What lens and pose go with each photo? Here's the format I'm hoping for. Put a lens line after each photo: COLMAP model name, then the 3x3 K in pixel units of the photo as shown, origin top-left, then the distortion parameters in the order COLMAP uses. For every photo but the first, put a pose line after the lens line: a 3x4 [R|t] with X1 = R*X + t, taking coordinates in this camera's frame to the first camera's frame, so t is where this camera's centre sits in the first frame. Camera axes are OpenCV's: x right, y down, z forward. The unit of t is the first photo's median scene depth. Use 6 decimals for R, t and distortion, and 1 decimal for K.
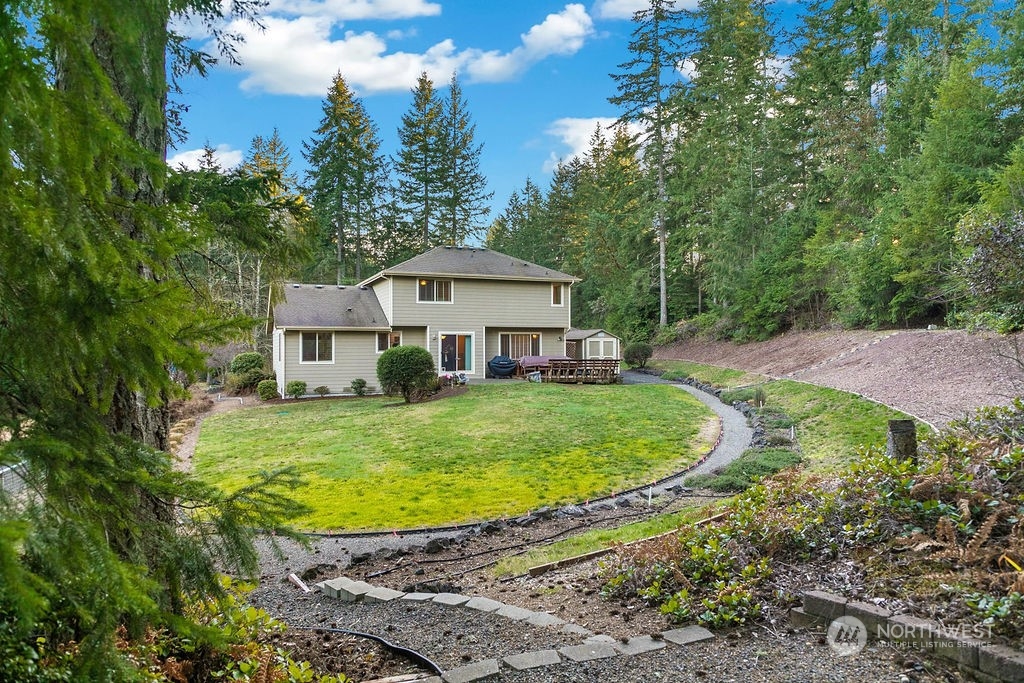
lens RADIAL K [[700.4, 0, 512.4], [0, 700.4, 341.2], [0, 0, 1]] dist [-0.001849, 0.008170]
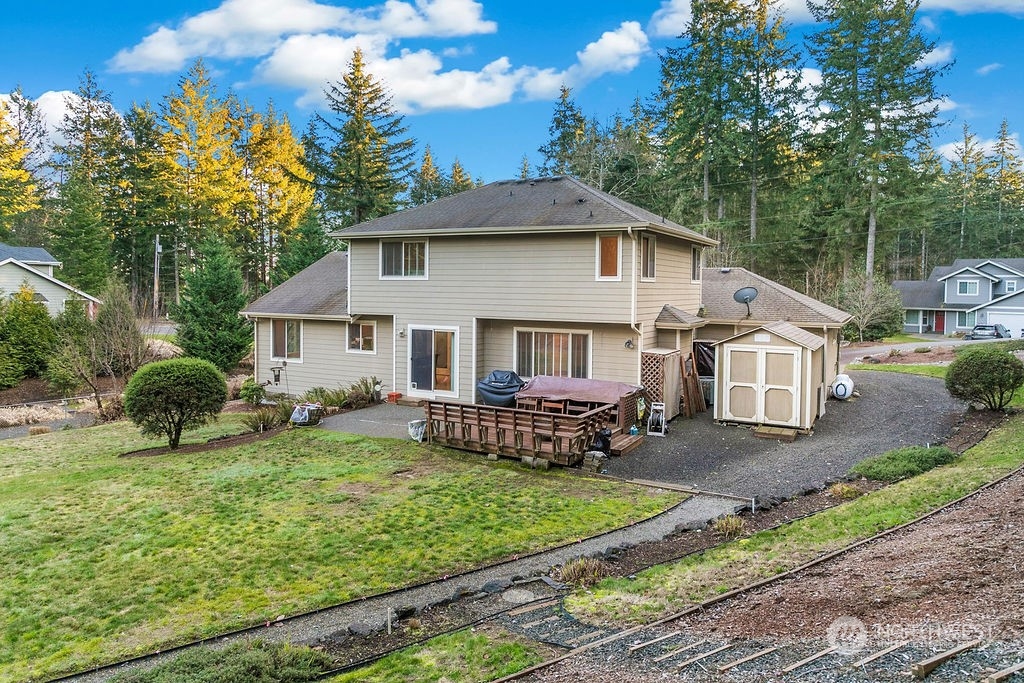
lens RADIAL K [[700.4, 0, 518.4], [0, 700.4, 303.9], [0, 0, 1]] dist [-0.001849, 0.008170]
pose [[0.646362, 0.021626, -0.762724, 0.423025], [-0.007059, 0.999725, 0.022363, -0.046178], [0.762998, -0.009071, 0.646337, 0.665779]]
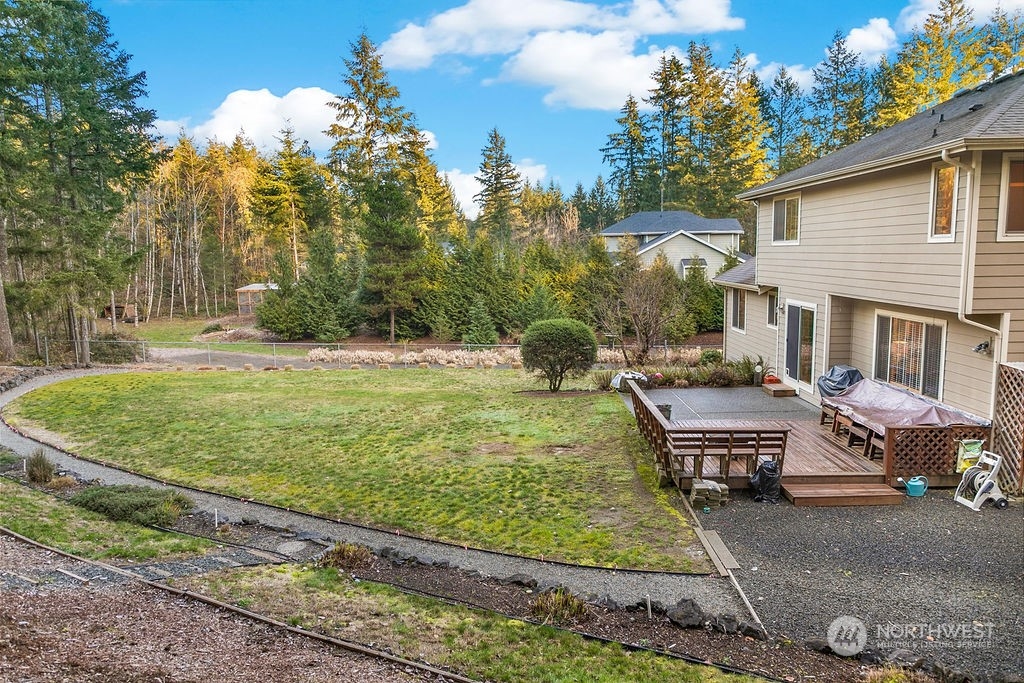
lens RADIAL K [[700.4, 0, 511.9], [0, 700.4, 340.7], [0, 0, 1]] dist [-0.001849, 0.008170]
pose [[-0.382659, 0.120499, -0.915998, 0.443288], [0.013354, 0.992076, 0.124929, -0.050089], [0.923793, 0.035573, -0.381236, 0.997629]]
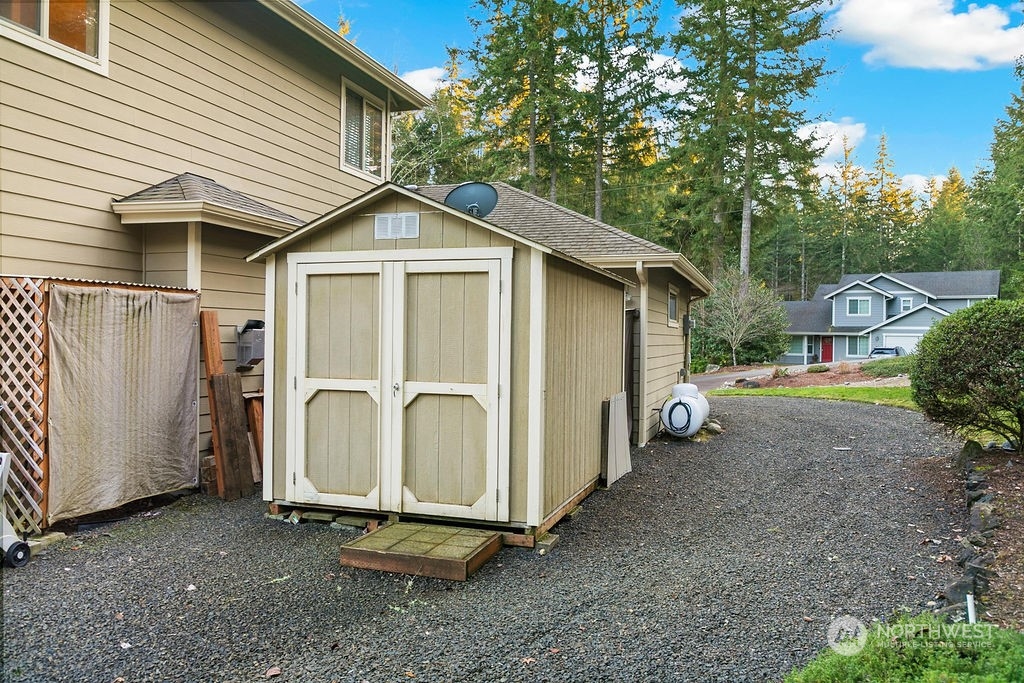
lens RADIAL K [[780.7, 0, 515.3], [0, 780.7, 332.0], [0, 0, 1]] dist [-0.011260, -0.000592]
pose [[0.769542, 0.000665, -0.638596, 0.275437], [-0.006401, 0.999957, -0.006672, 0.013828], [0.638564, 0.009222, 0.769513, 1.022863]]
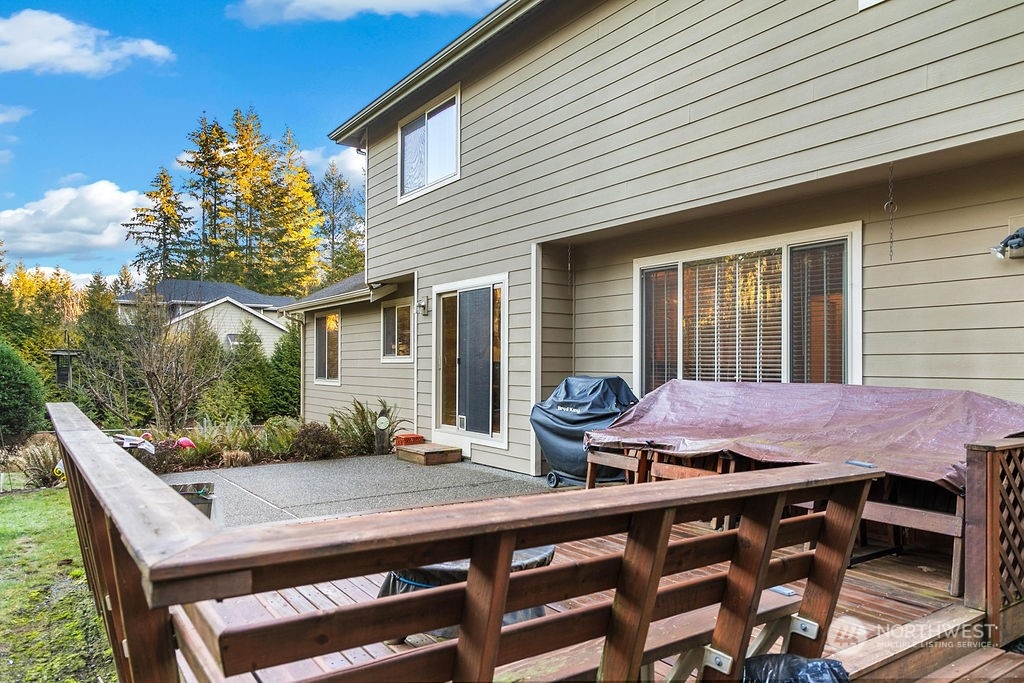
lens RADIAL K [[700.4, 0, 504.9], [0, 700.4, 351.2], [0, 0, 1]] dist [-0.001849, 0.008170]
pose [[0.221047, -0.021992, -0.975015, 0.176552], [-0.002356, 0.999731, -0.023084, 0.018517], [0.975260, 0.007400, 0.220936, 0.952857]]
